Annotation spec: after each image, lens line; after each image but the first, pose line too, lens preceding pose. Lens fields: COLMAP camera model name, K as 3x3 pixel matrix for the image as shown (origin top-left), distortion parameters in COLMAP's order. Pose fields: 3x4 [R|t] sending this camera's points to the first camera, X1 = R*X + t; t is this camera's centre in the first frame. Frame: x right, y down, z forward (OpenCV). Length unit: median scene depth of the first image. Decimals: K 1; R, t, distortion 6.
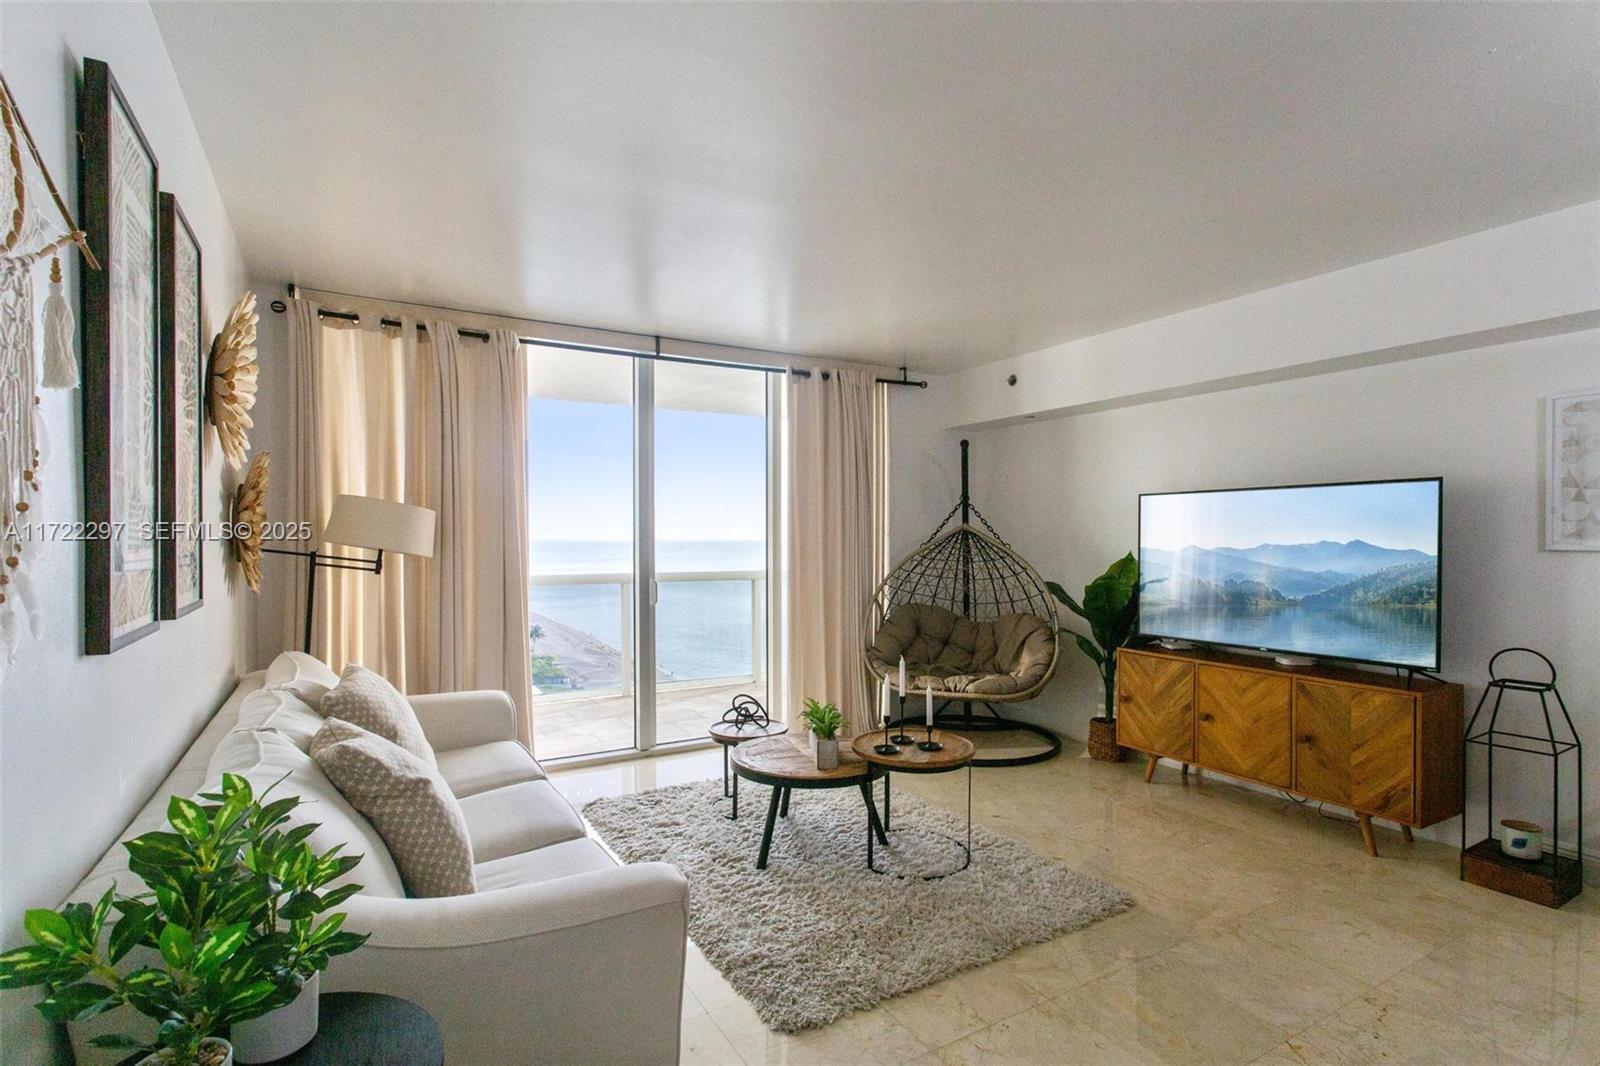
lens RADIAL K [[776.5, 0, 800.4], [0, 776.5, 540.6], [0, 0, 1]] dist [0.000533, 0.002097]
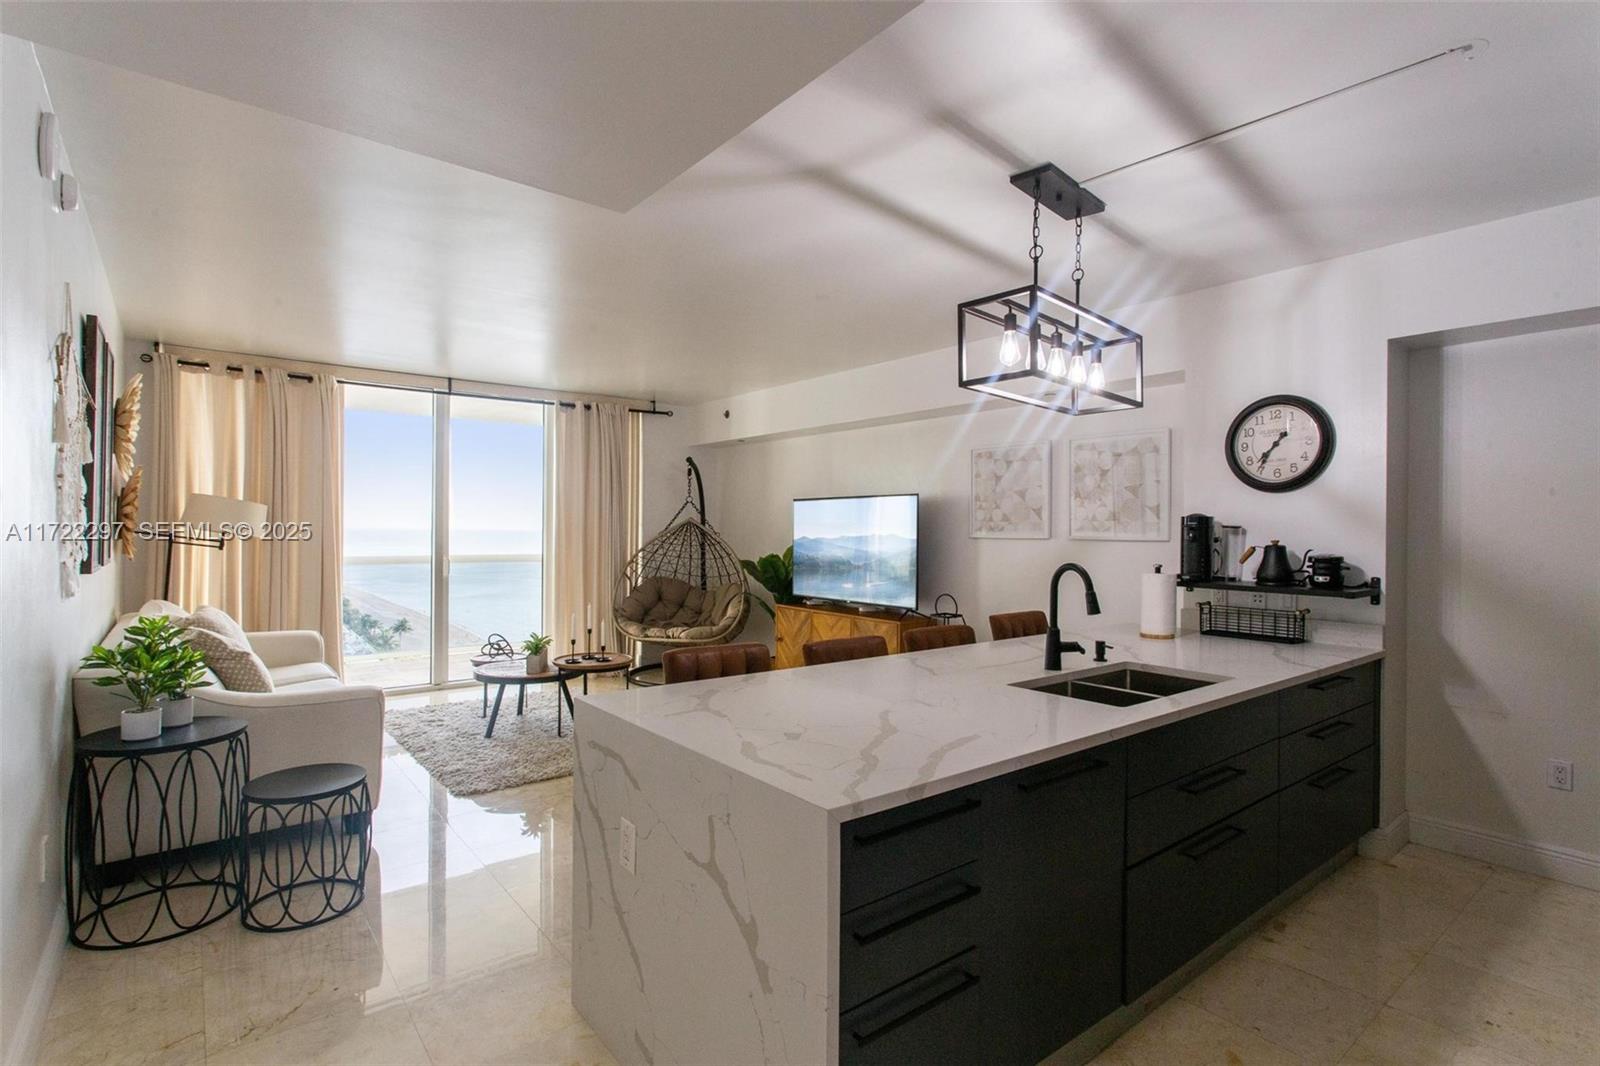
lens RADIAL K [[776.5, 0, 801.0], [0, 776.5, 522.7], [0, 0, 1]] dist [0.000533, 0.002097]
pose [[0.989767, 0.009522, 0.142375, 0.261464], [-0.007746, 0.999885, -0.013020, 0.003812], [-0.142482, 0.011784, 0.989727, -0.482196]]
